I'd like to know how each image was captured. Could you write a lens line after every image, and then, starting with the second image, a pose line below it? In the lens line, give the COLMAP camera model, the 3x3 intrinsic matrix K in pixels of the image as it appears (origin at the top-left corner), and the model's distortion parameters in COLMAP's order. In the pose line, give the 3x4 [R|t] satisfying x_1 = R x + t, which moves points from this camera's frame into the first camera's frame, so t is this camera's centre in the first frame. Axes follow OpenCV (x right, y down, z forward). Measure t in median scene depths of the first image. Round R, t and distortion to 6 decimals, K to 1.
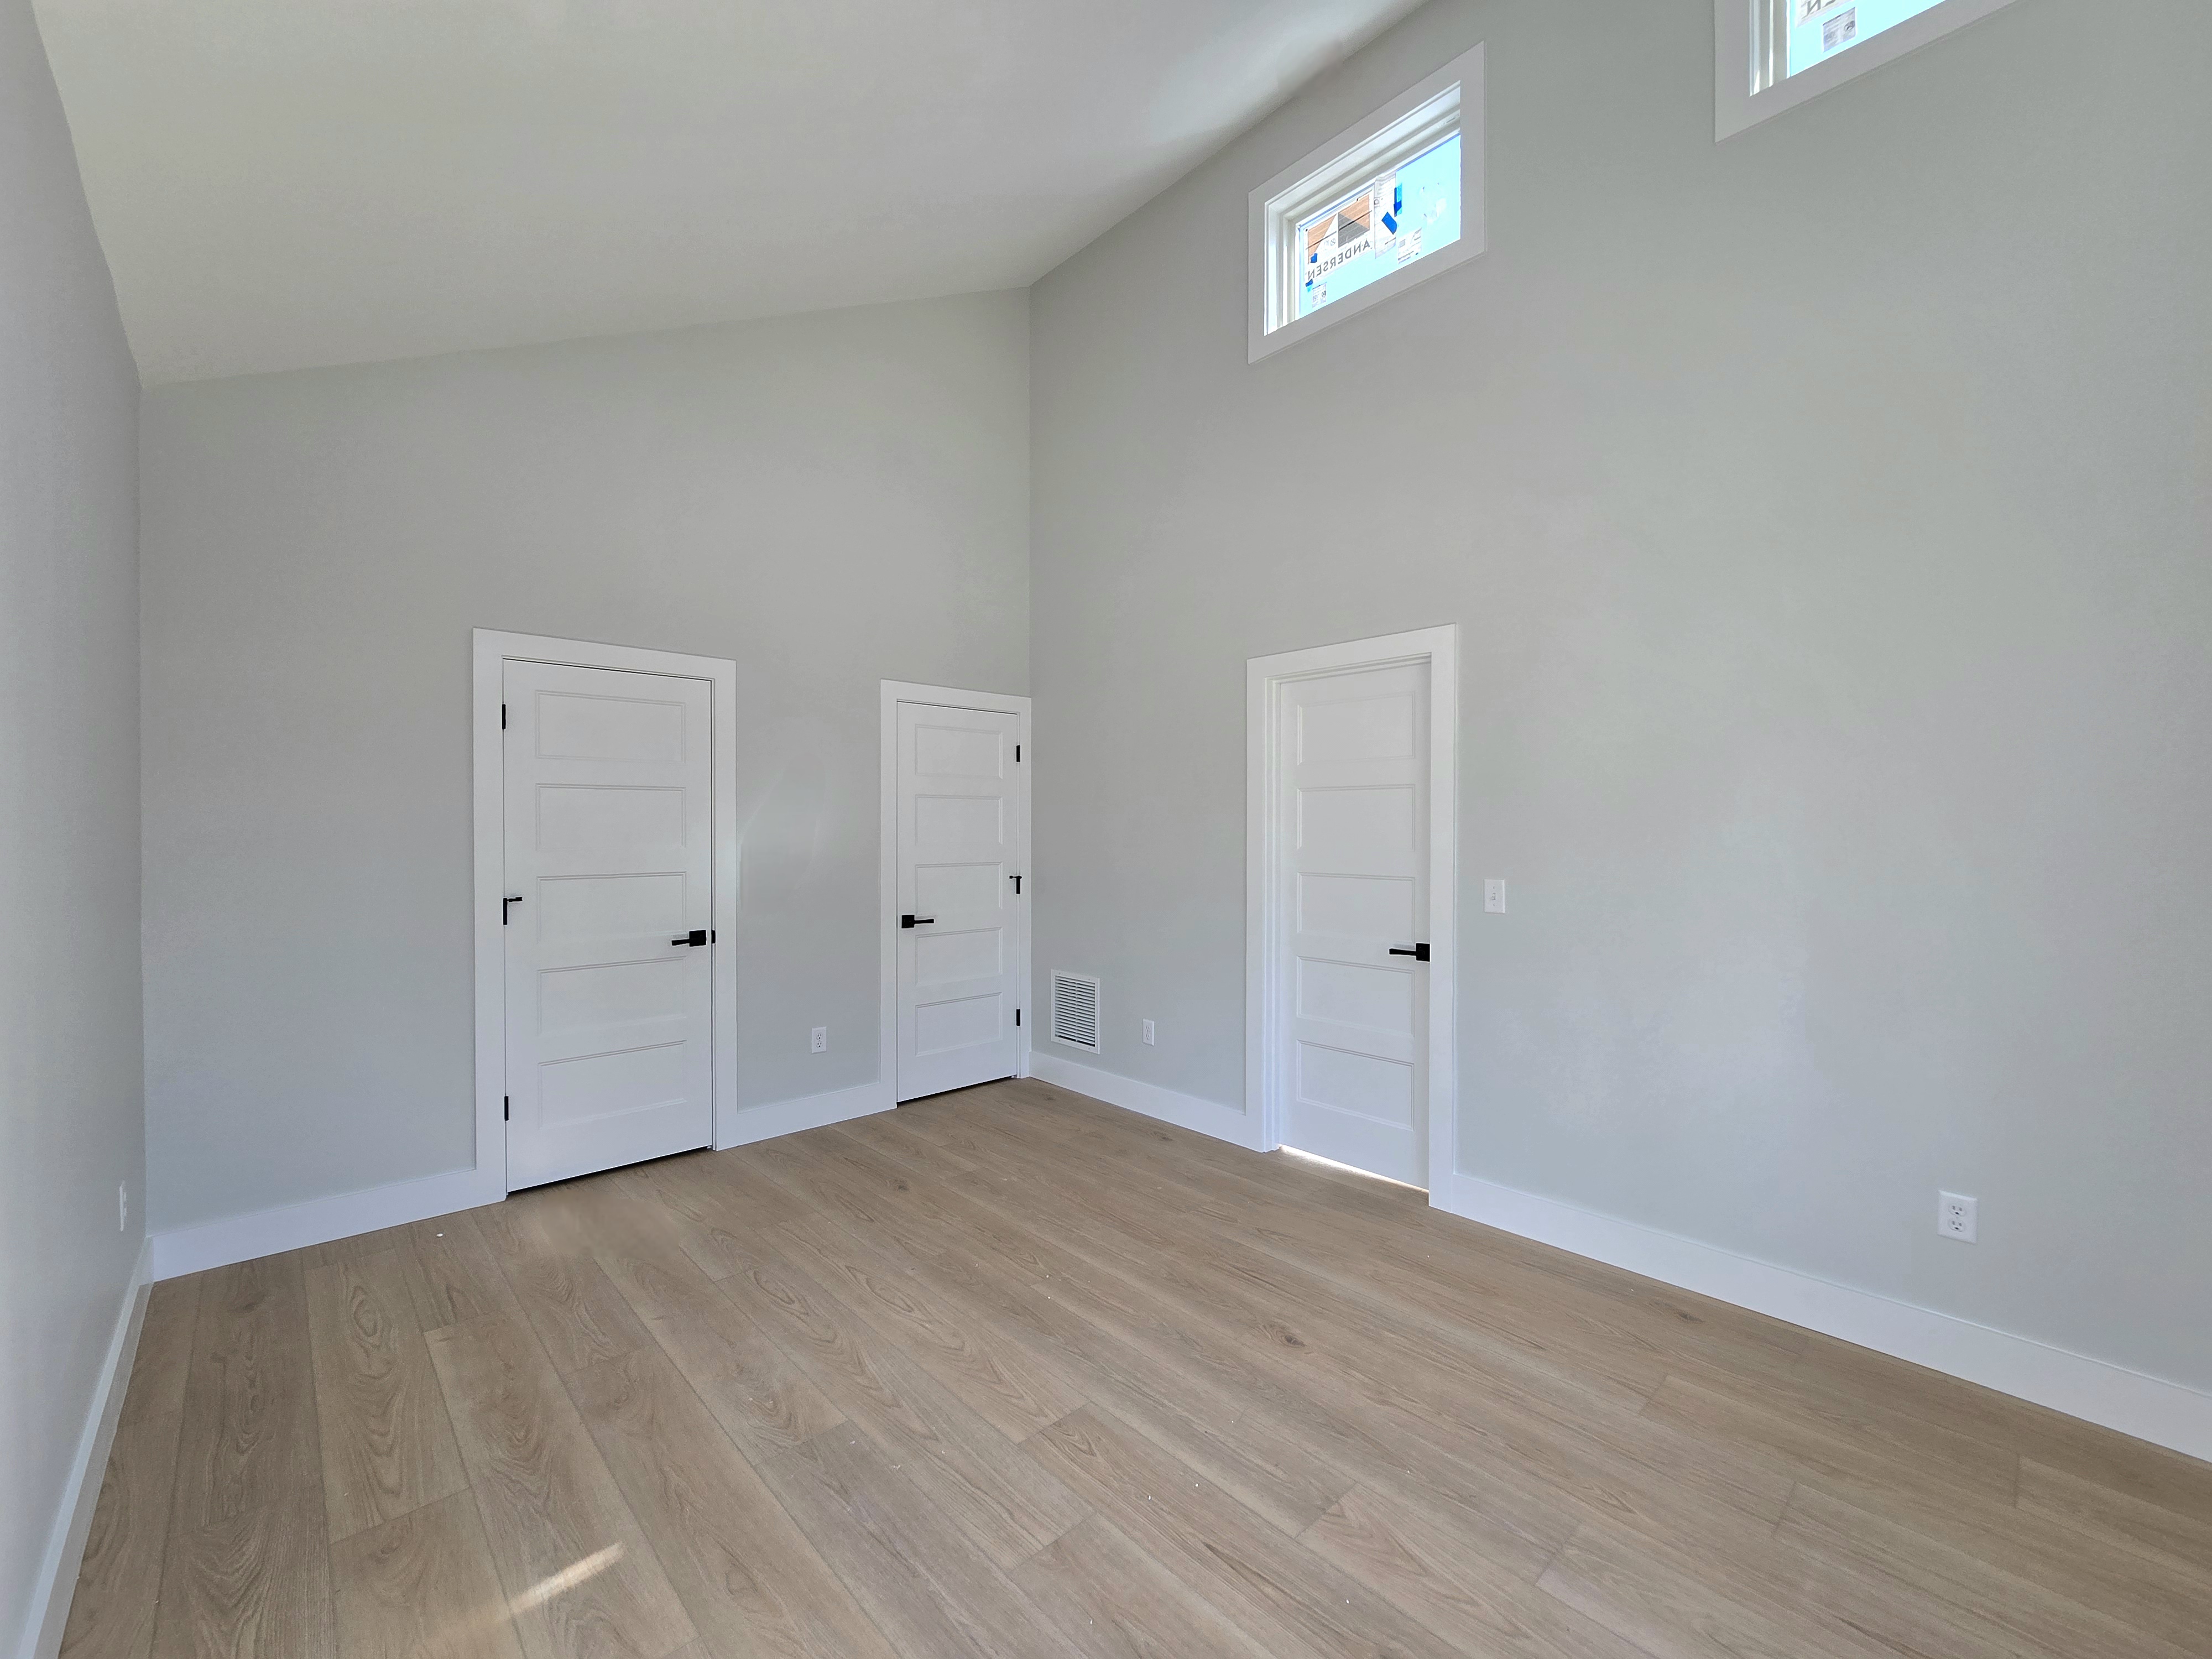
lens RADIAL K [[893.4, 0, 1108.4], [0, 893.4, 832.7], [0, 0, 1]] dist [-0.000593, -0.000053]
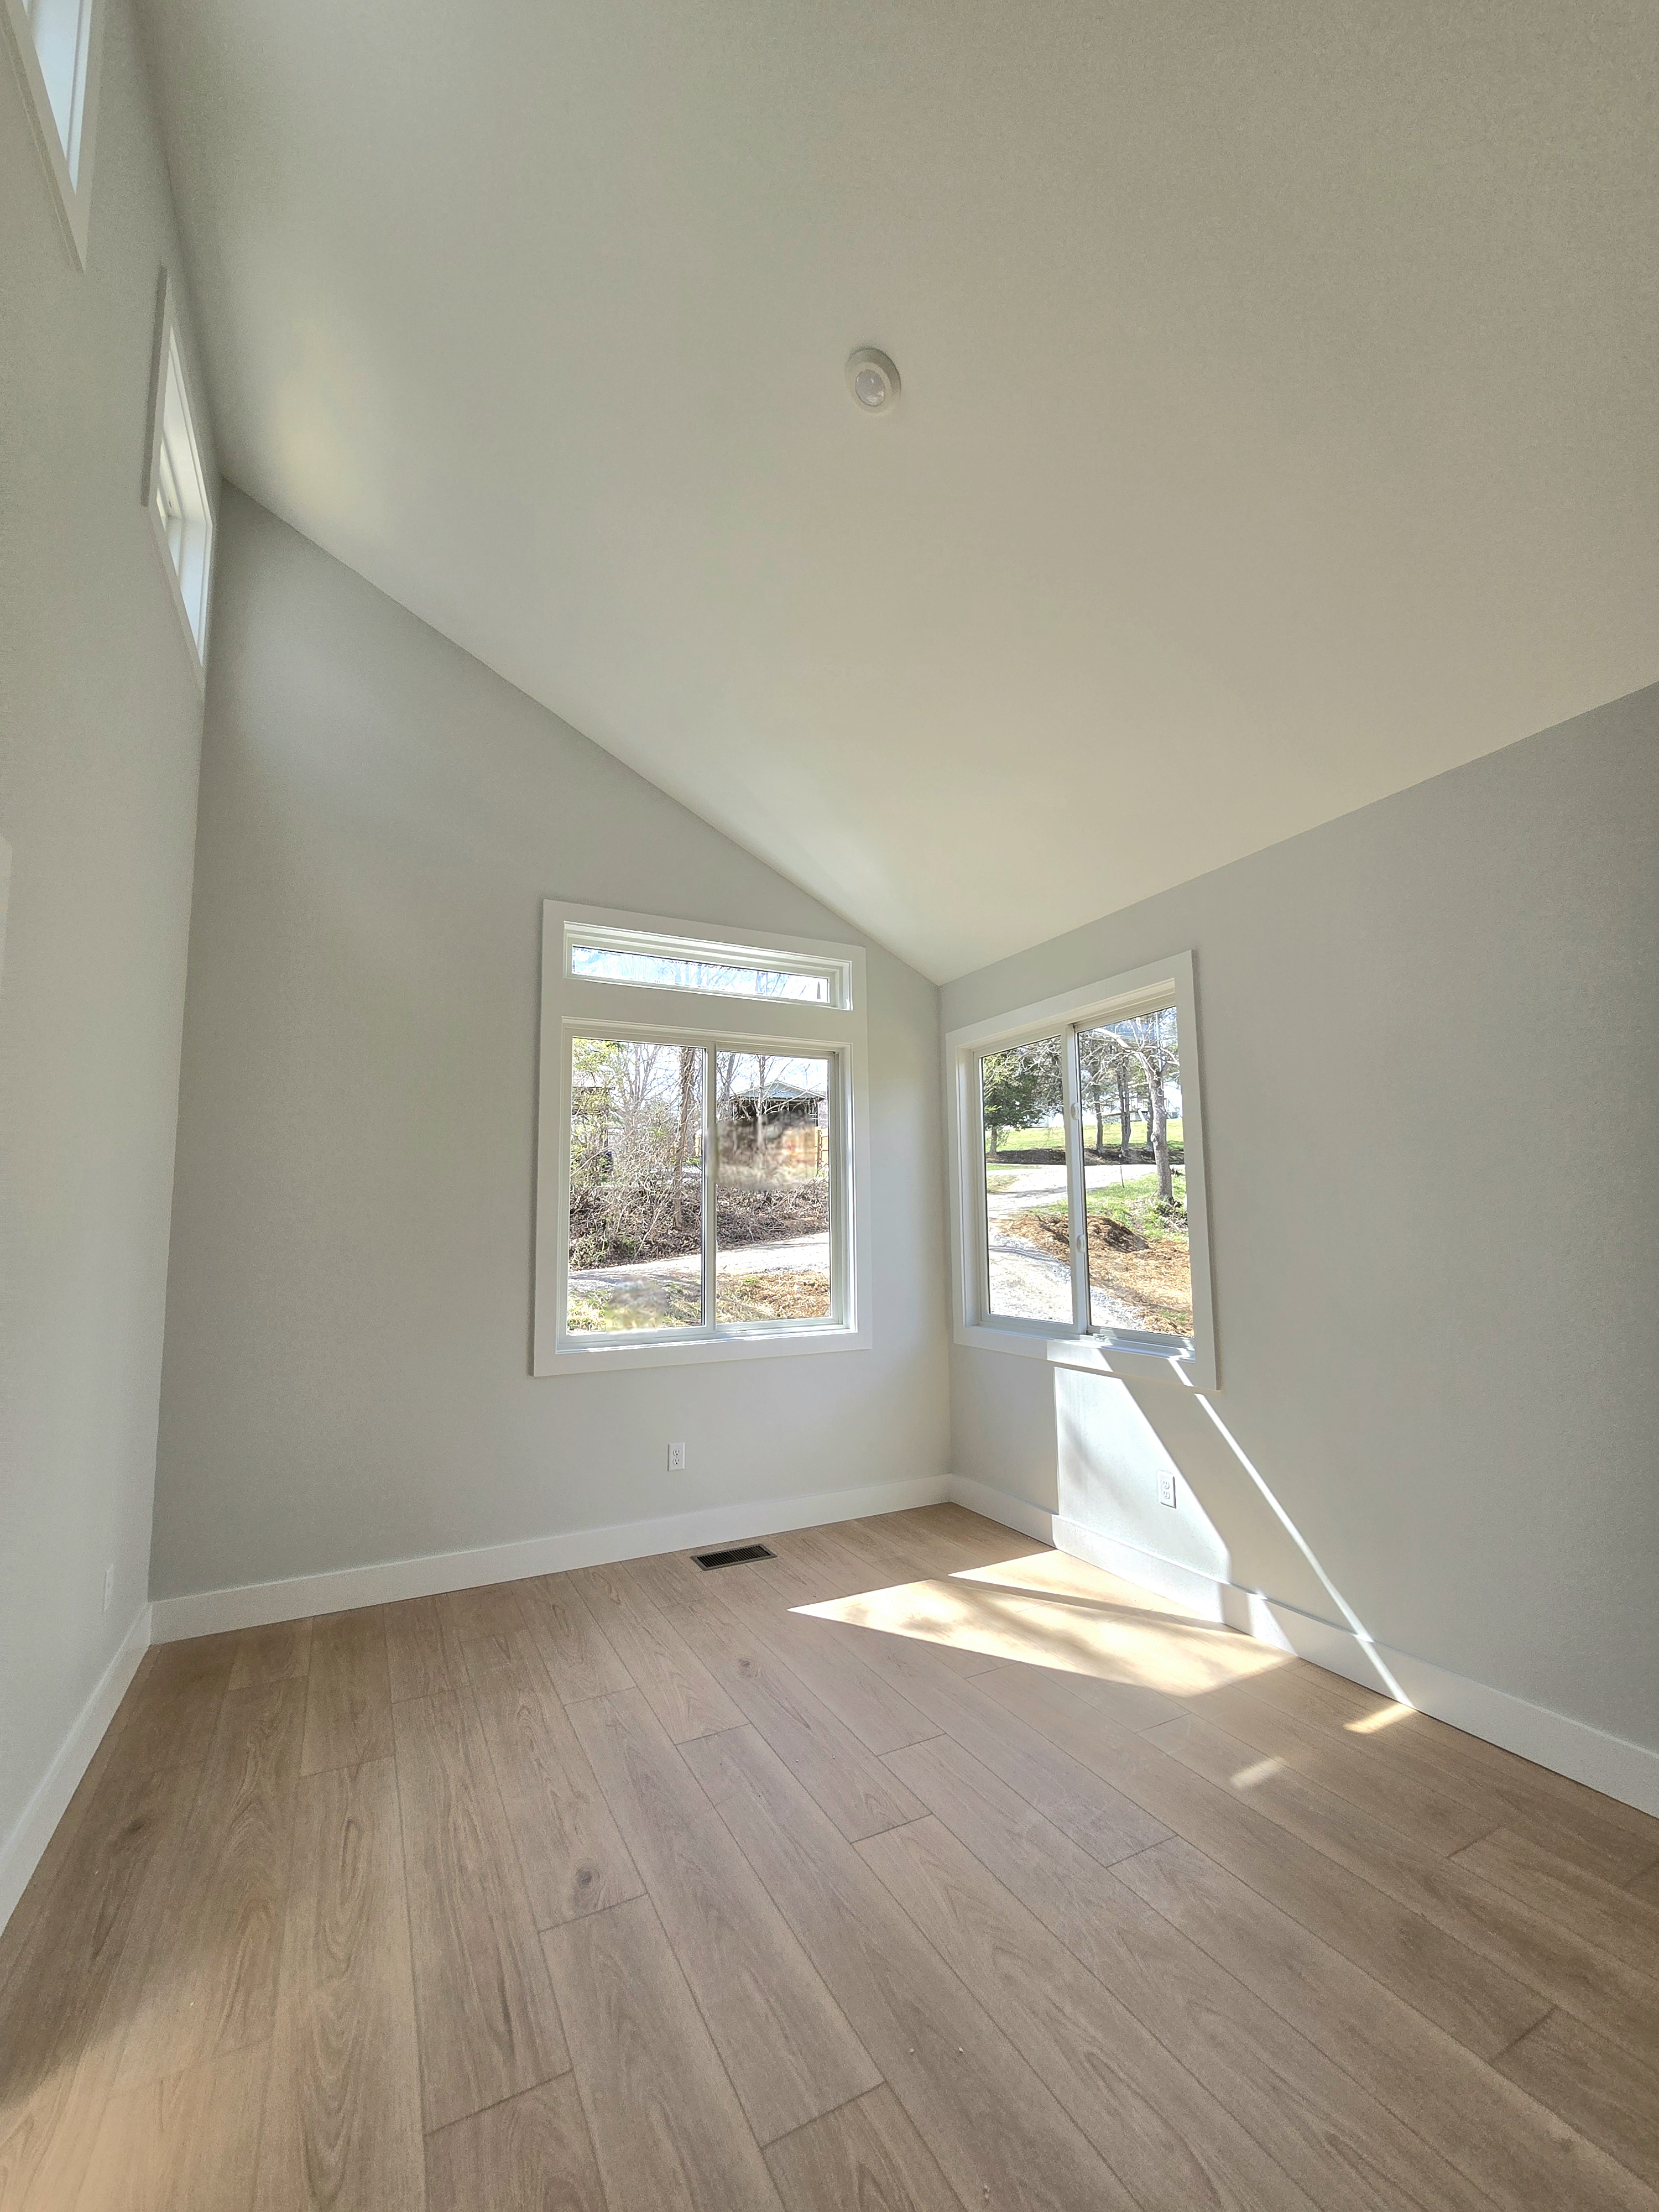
lens RADIAL K [[893.4, 0, 826.6], [0, 893.4, 1115.9], [0, 0, 1]] dist [-0.000593, -0.000053]
pose [[-0.963092, 0.045621, 0.265277, -0.270006], [0.013530, 0.992492, -0.121560, -0.020053], [-0.268831, -0.113484, -0.956479, 1.914007]]
